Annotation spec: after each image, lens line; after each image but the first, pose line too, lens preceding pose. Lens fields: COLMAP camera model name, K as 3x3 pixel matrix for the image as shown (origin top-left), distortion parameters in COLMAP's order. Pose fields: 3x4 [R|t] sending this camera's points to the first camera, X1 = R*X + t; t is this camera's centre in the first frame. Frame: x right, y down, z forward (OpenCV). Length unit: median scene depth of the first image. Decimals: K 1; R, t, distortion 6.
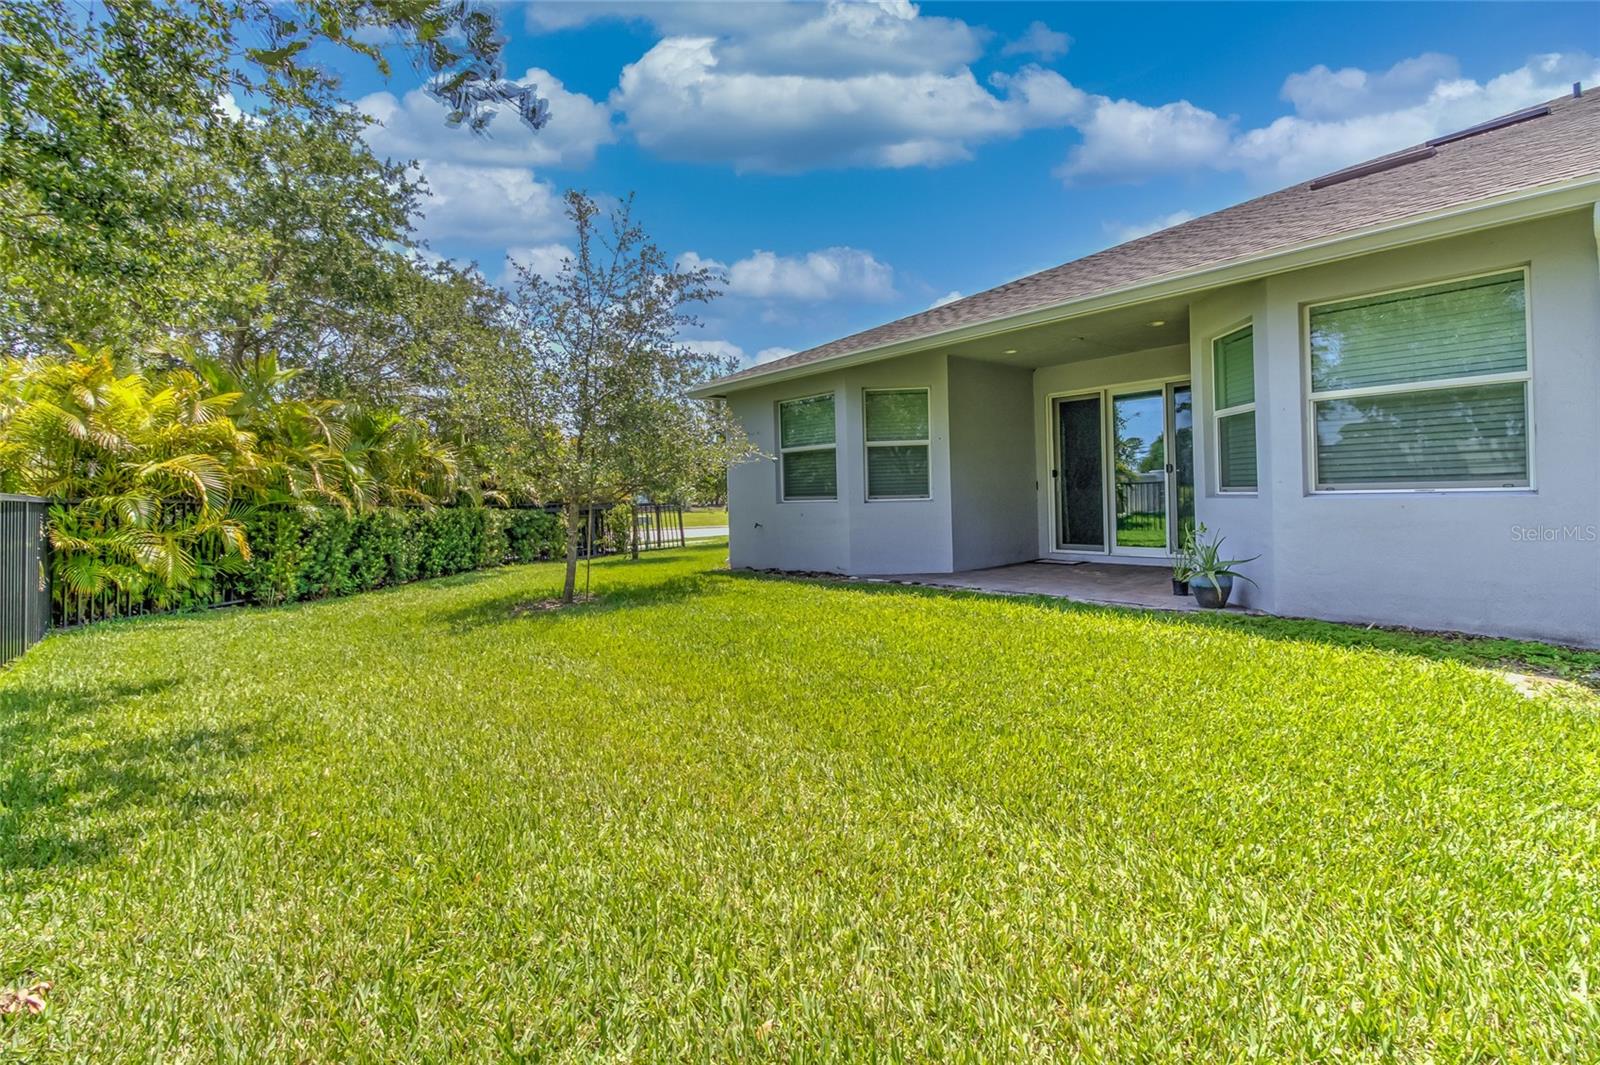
lens RADIAL K [[734.6, 0, 794.4], [0, 734.6, 491.0], [0, 0, 1]] dist [0.022352, -0.016127]
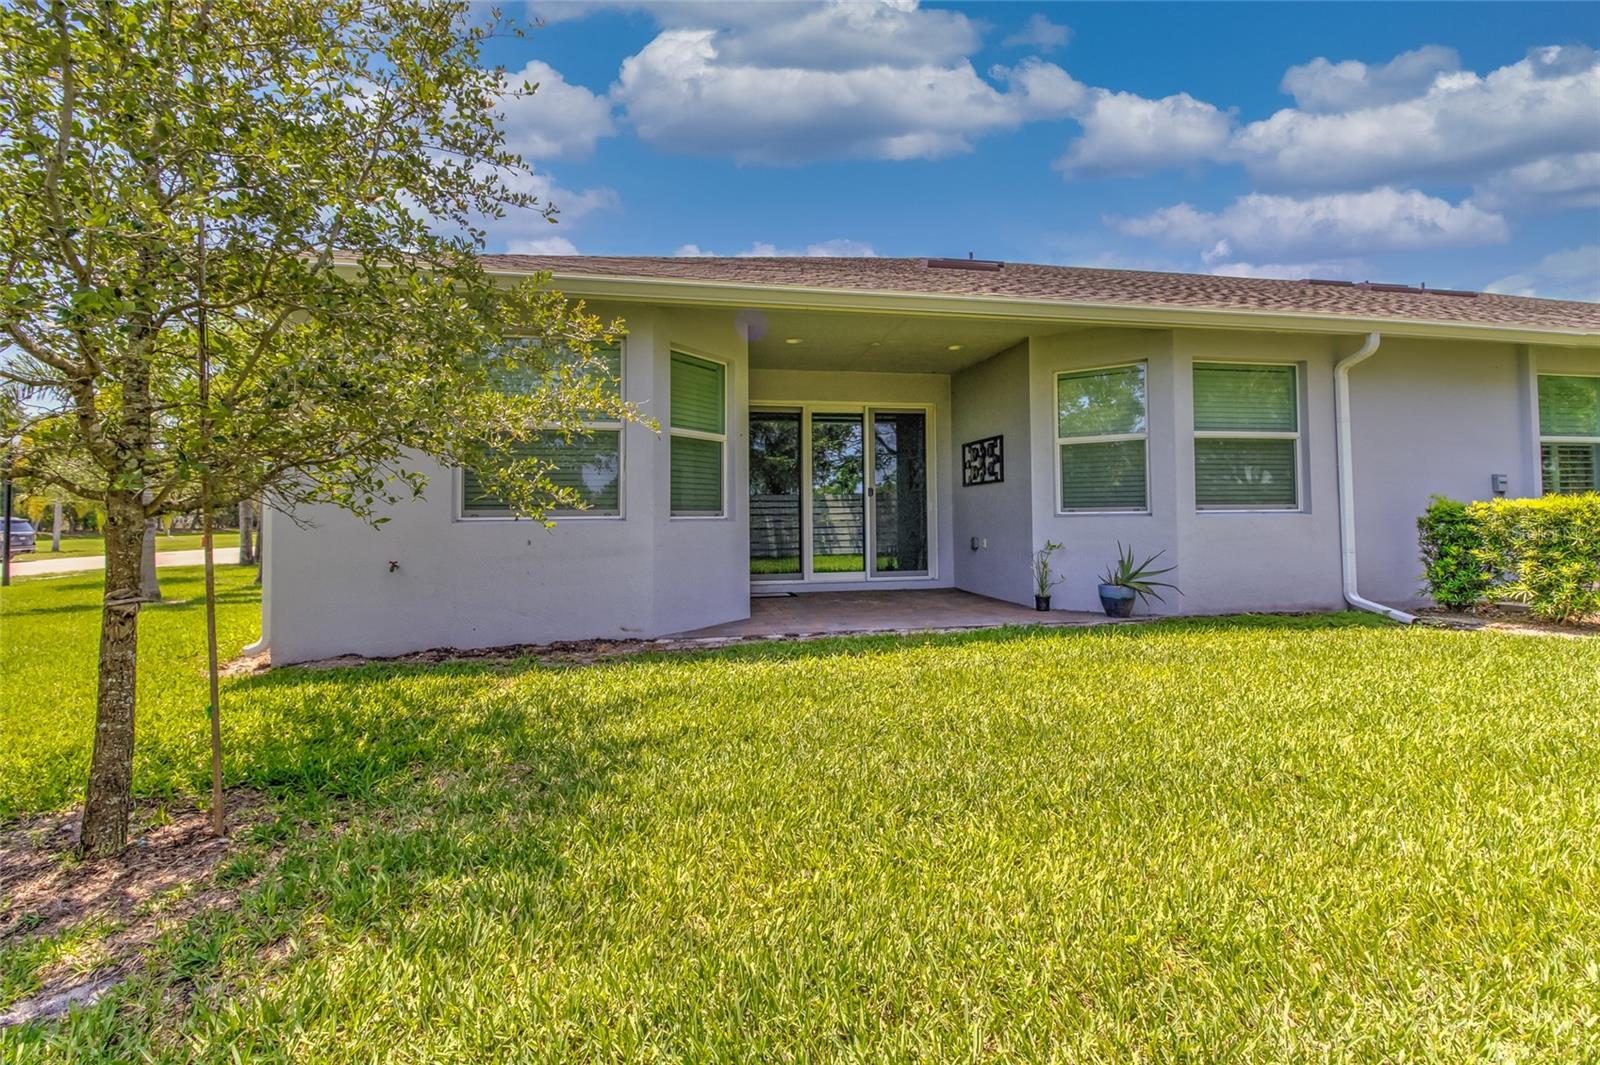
lens RADIAL K [[734.6, 0, 794.4], [0, 734.6, 491.0], [0, 0, 1]] dist [0.022352, -0.016127]
pose [[0.464815, 0.044814, 0.884273, -0.598048], [-0.003446, 0.998802, -0.048807, 0.025337], [-0.885401, 0.019639, 0.464413, 0.878857]]
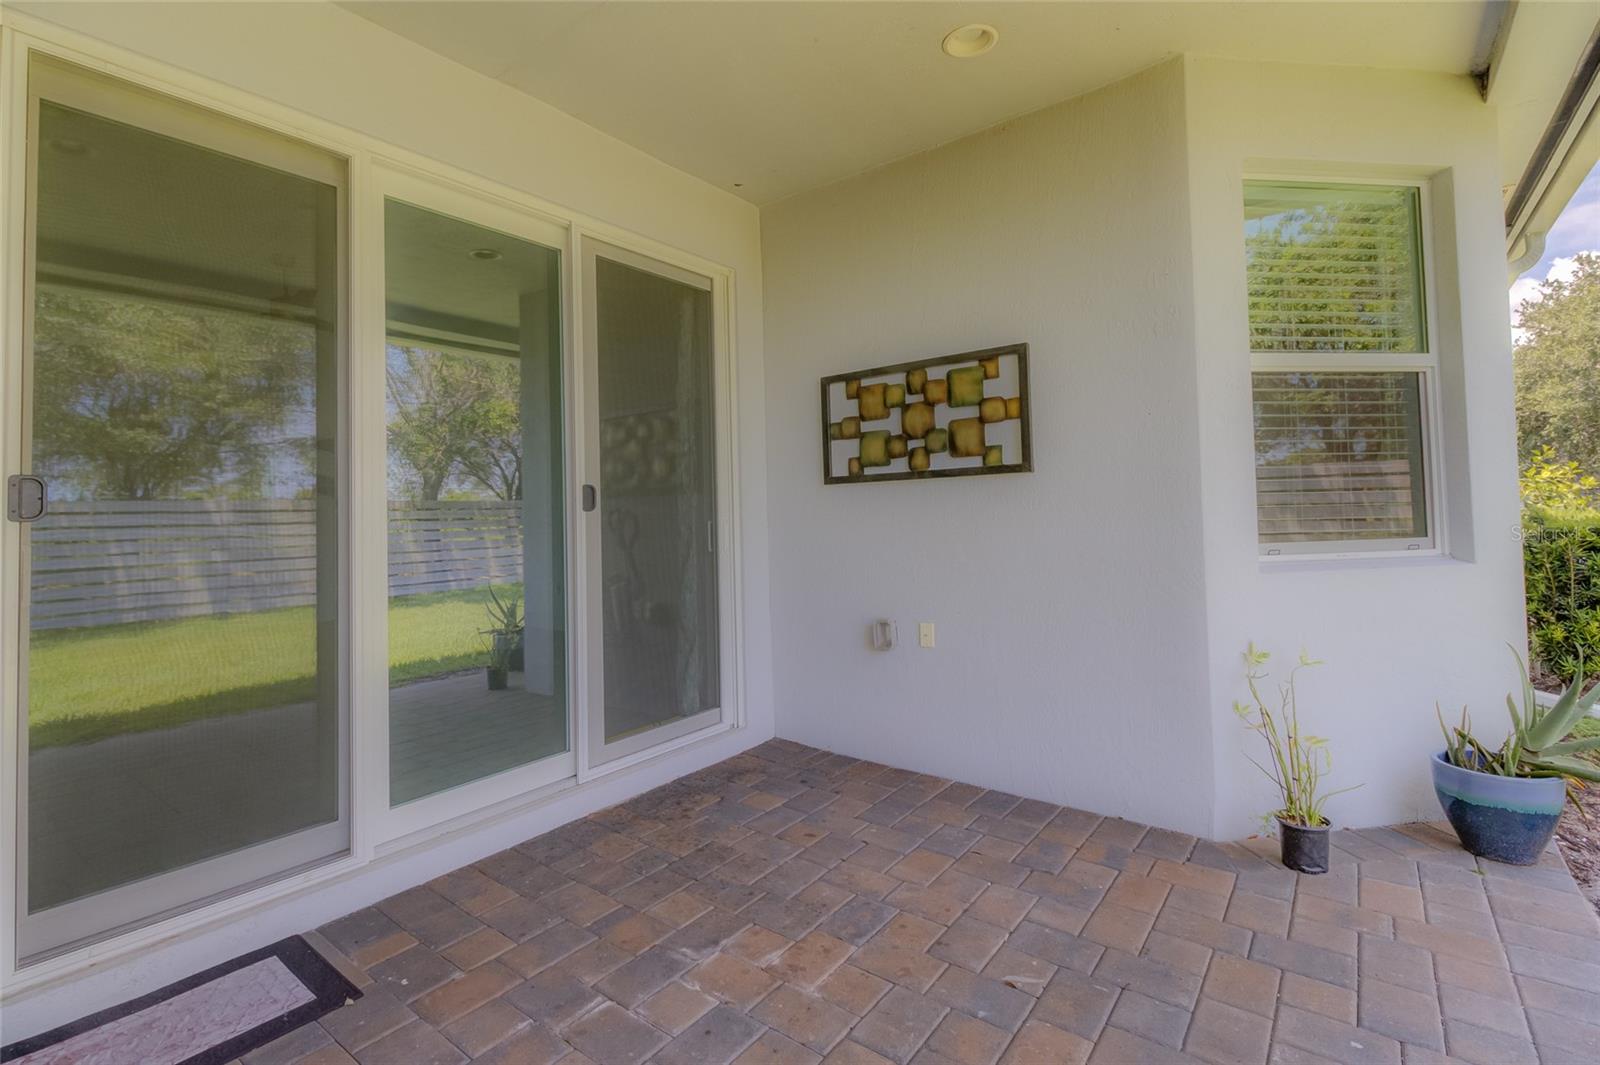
lens RADIAL K [[734.6, 0, 794.4], [0, 734.6, 491.0], [0, 0, 1]] dist [0.022352, -0.016127]
pose [[-0.231158, 0.048633, 0.971700, 0.246120], [0.021068, 0.998766, -0.044976, -0.022720], [-0.972688, 0.010075, -0.231897, 1.384311]]
